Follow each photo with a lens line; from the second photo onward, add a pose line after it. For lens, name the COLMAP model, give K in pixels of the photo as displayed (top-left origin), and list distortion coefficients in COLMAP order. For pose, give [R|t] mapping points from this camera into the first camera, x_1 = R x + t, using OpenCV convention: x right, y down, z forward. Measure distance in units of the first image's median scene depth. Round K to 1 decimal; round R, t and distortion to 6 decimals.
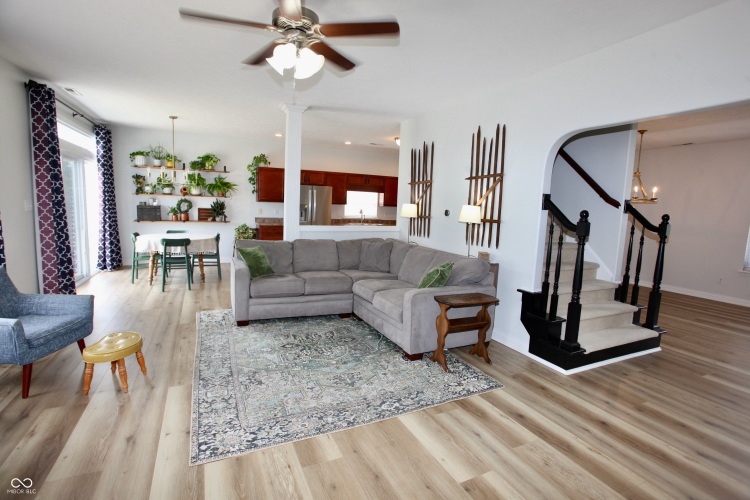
lens RADIAL K [[359.9, 0, 370.3], [0, 359.9, 246.1], [0, 0, 1]] dist [-0.026166, 0.009818]
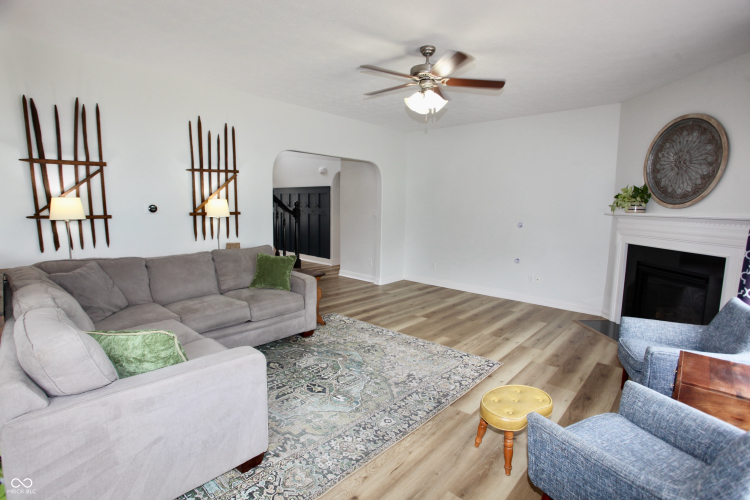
lens RADIAL K [[359.9, 0, 367.2], [0, 359.9, 252.9], [0, 0, 1]] dist [-0.026166, 0.009818]
pose [[-0.365225, -0.165467, 0.916096, -0.963502], [0.072645, 0.976010, 0.205251, -0.170458], [-0.928081, 0.141512, -0.344443, 1.163793]]
